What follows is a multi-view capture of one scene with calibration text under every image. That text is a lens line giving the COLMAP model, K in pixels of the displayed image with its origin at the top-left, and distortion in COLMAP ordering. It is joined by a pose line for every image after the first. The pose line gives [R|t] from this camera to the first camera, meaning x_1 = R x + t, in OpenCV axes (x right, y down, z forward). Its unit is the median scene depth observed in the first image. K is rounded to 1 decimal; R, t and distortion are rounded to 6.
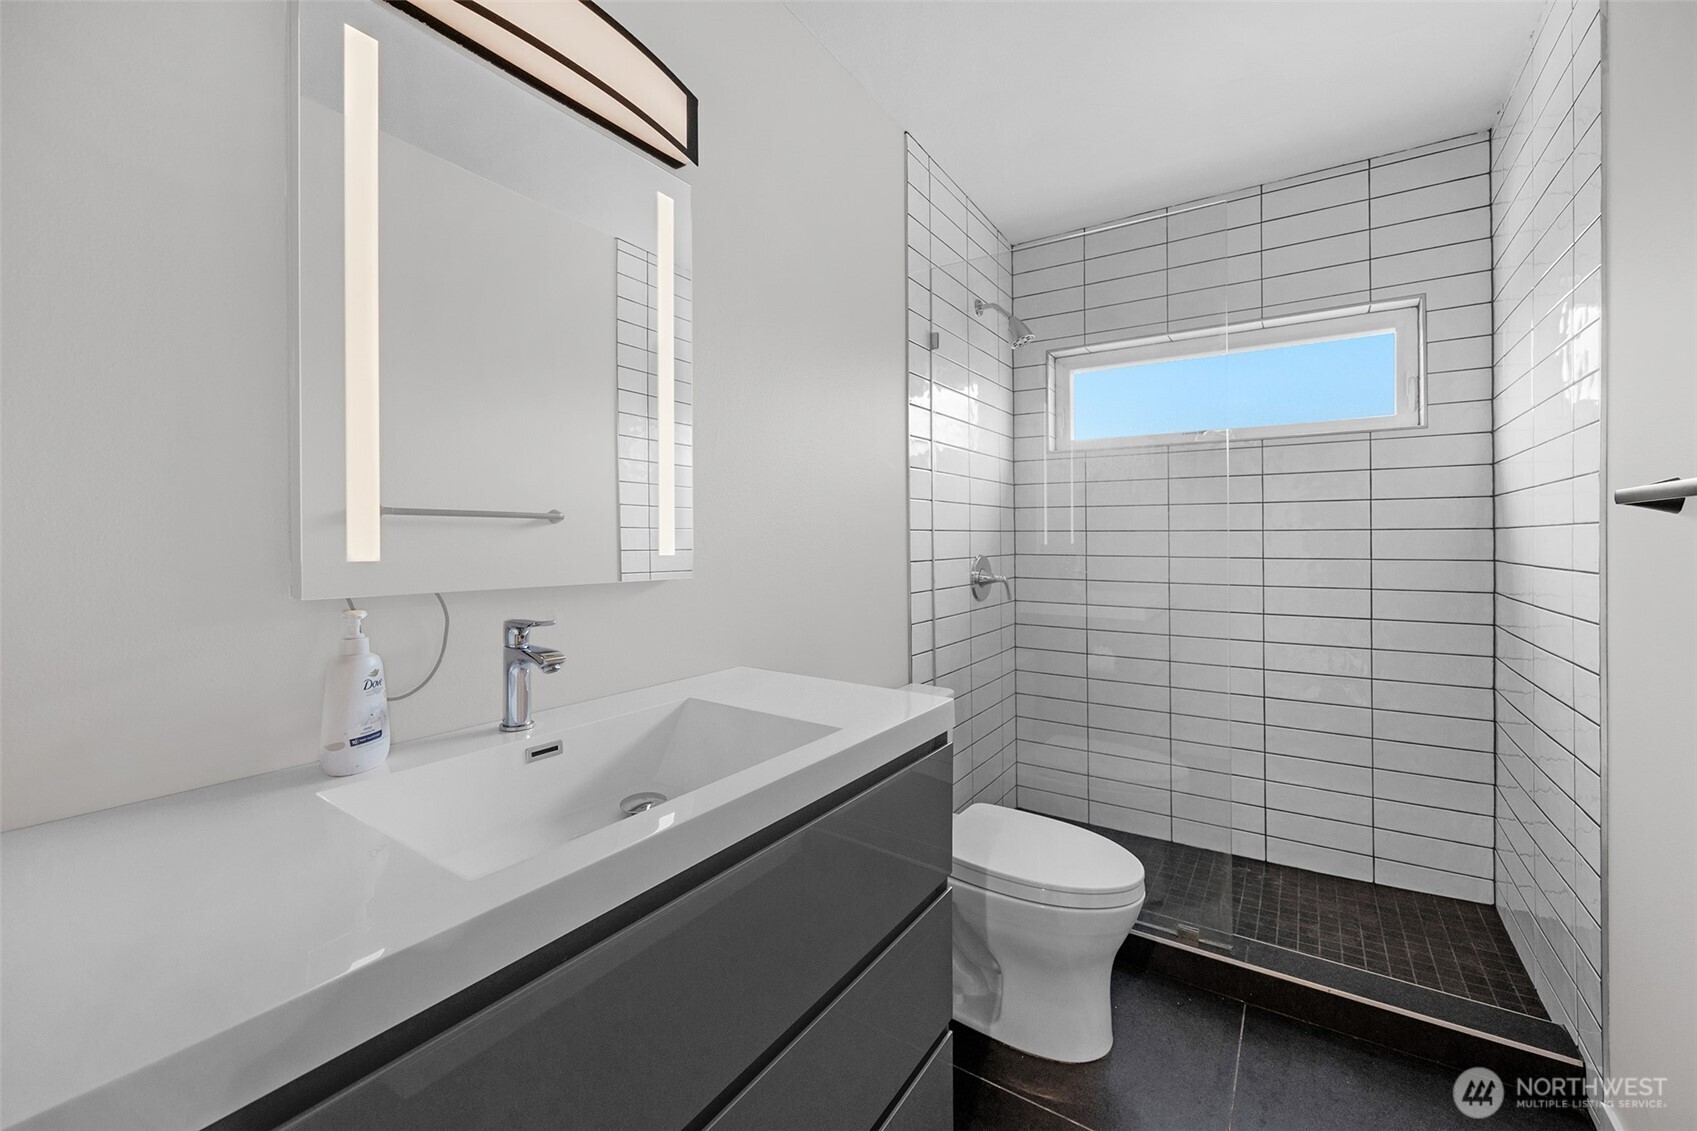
lens RADIAL K [[671.8, 0, 848.5], [0, 671.8, 541.2], [0, 0, 1]] dist [0.000271, 0.000220]
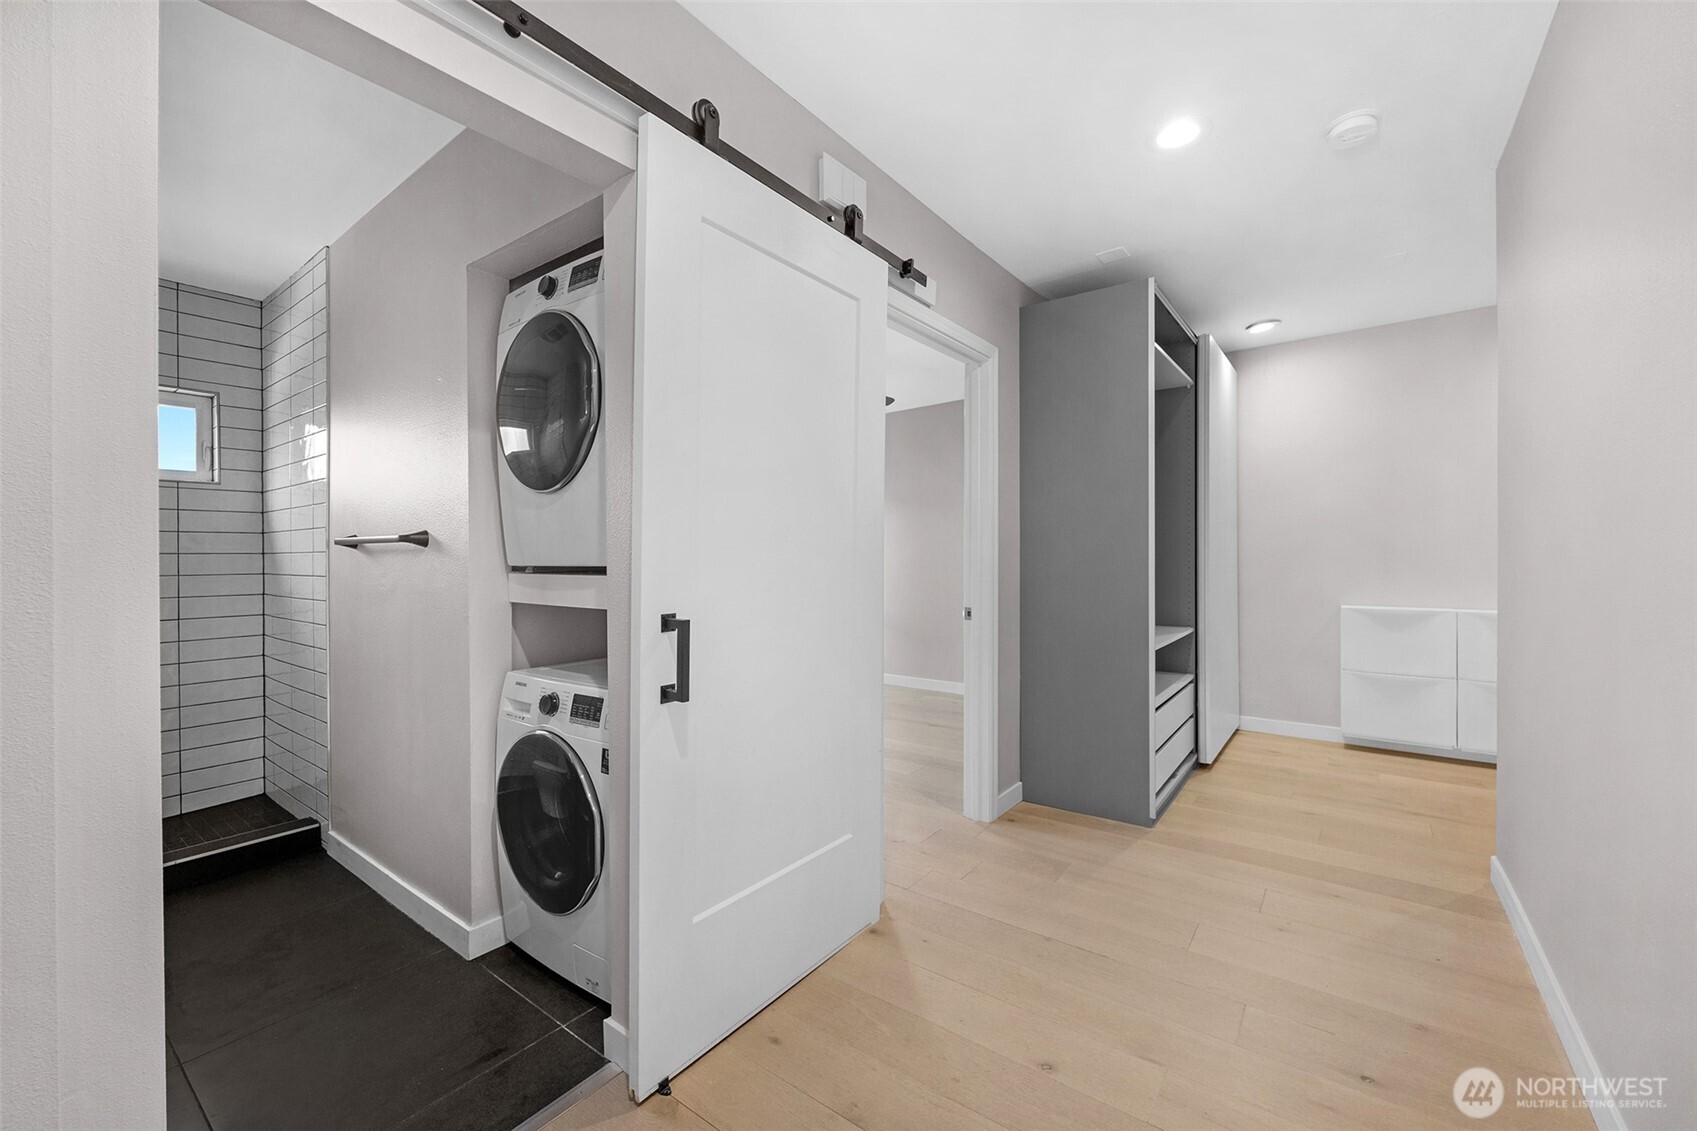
lens RADIAL K [[678.3, 0, 864.4], [0, 678.3, 554.1], [0, 0, 1]] dist [0.001275, 0.000102]
pose [[0.033782, 0.003986, 0.999421, -0.572037], [0.008462, 0.999955, -0.004274, 0.001256], [-0.999393, 0.008602, 0.033747, -0.454122]]
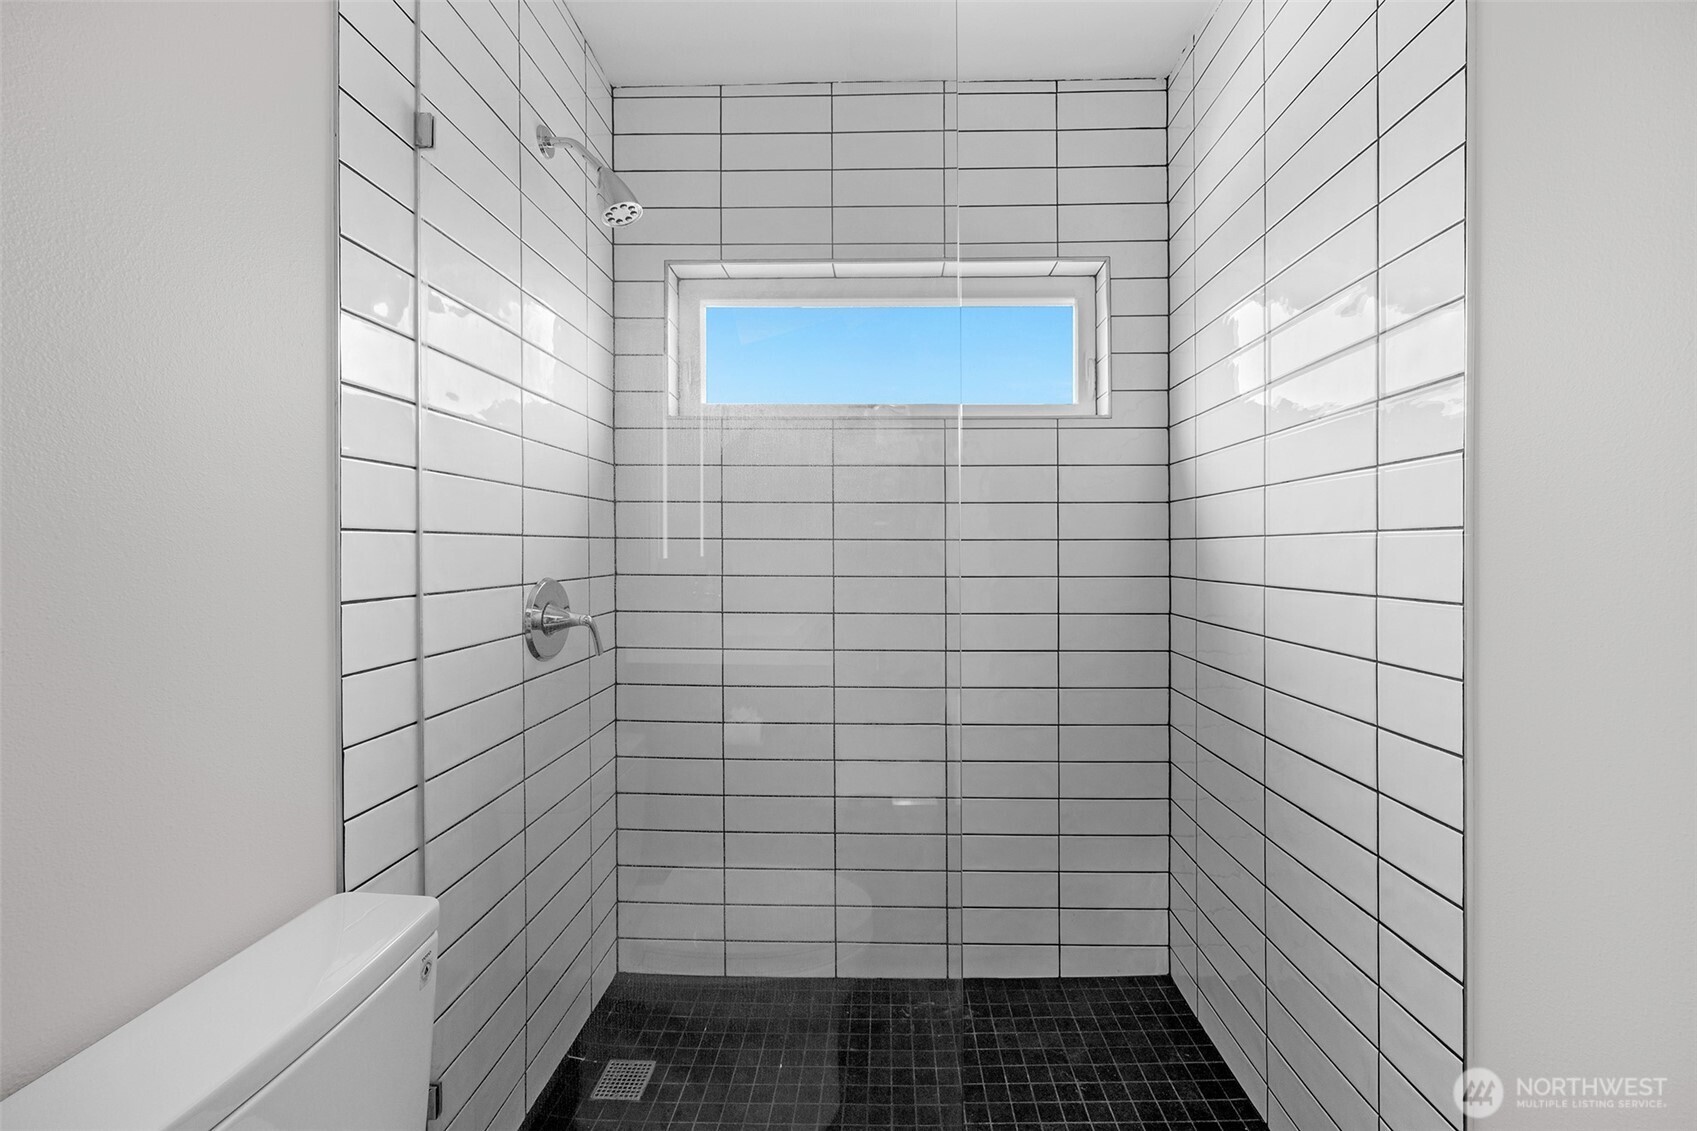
lens RADIAL K [[687.1, 0, 811.5], [0, 687.1, 544.3], [0, 0, 1]] dist [0.000987, 0.000047]
pose [[0.886472, 0.006375, 0.462739, 0.136503], [-0.001047, 0.999930, -0.011771, -0.001703], [-0.462781, 0.009950, 0.886417, 0.414323]]
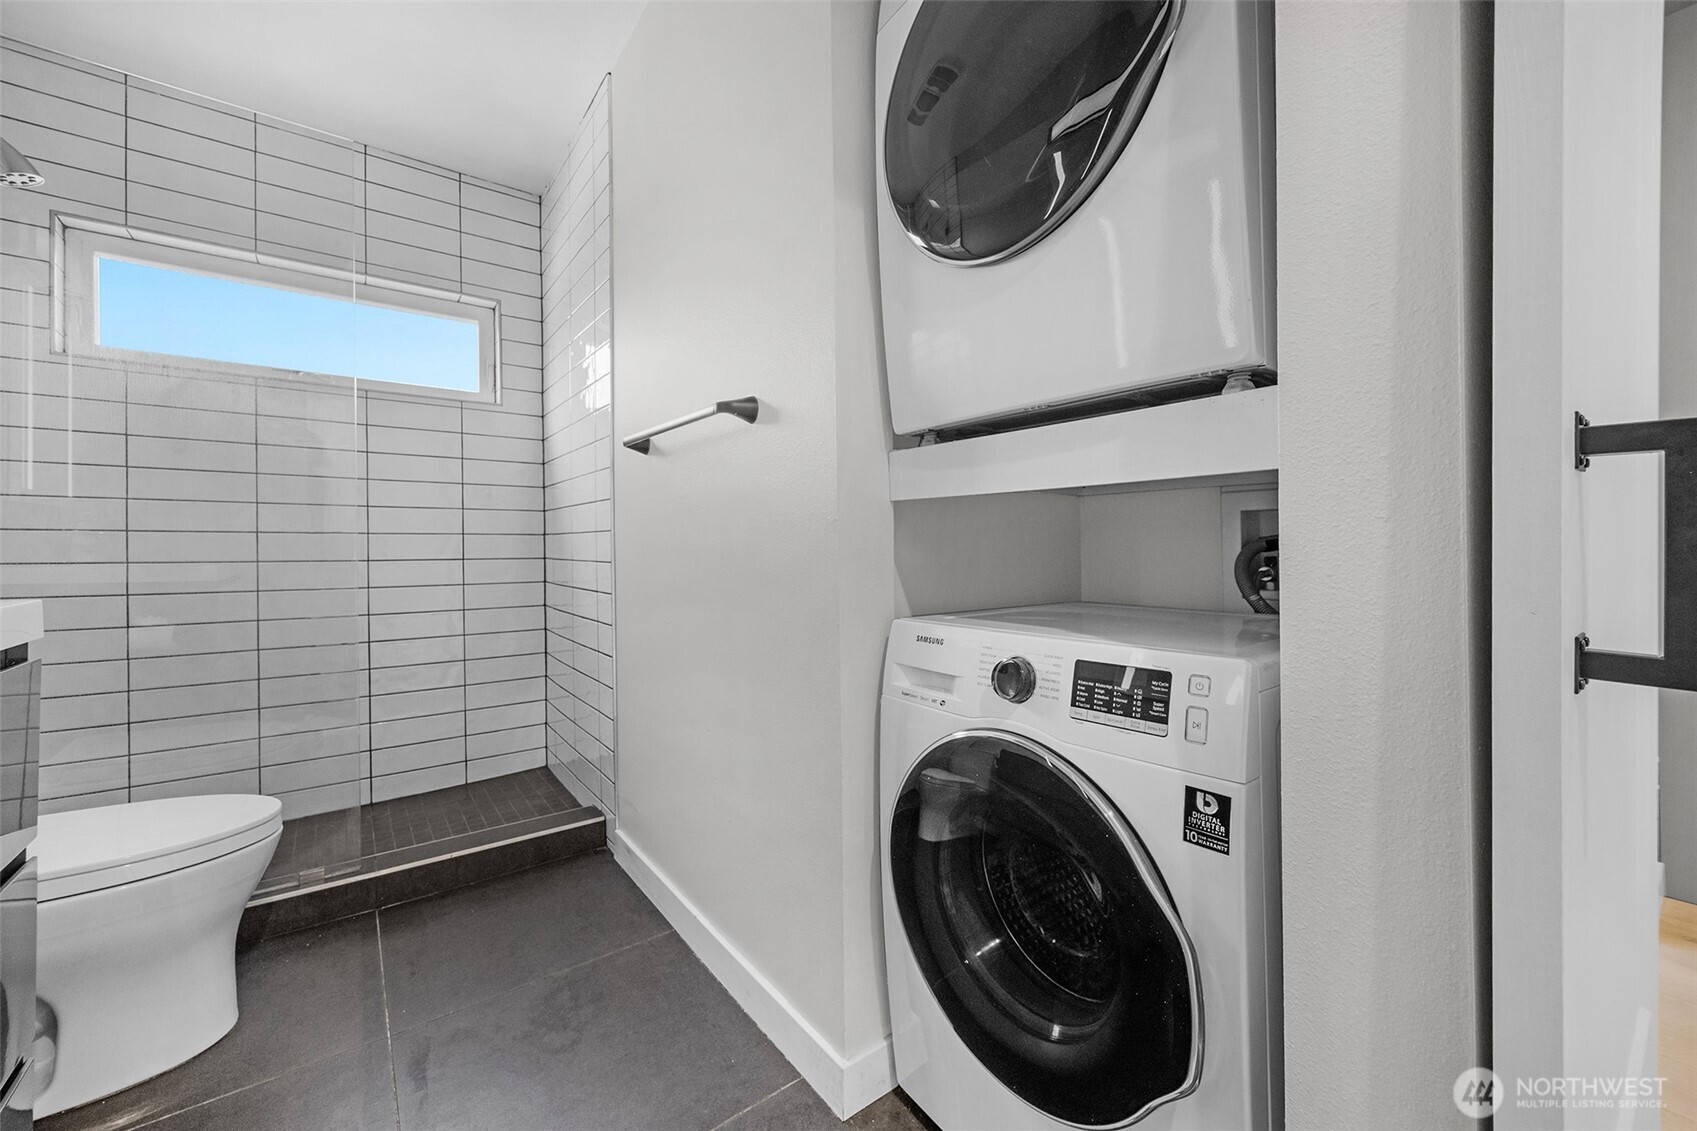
lens RADIAL K [[680.0, 0, 875.3], [0, 680.0, 533.9], [0, 0, 1]] dist [-0.001980, -0.000190]
pose [[0.301953, 0.007427, 0.953294, -0.149236], [0.015470, 0.999800, -0.012690, 0.100186], [-0.953197, 0.018579, 0.301778, -0.056948]]
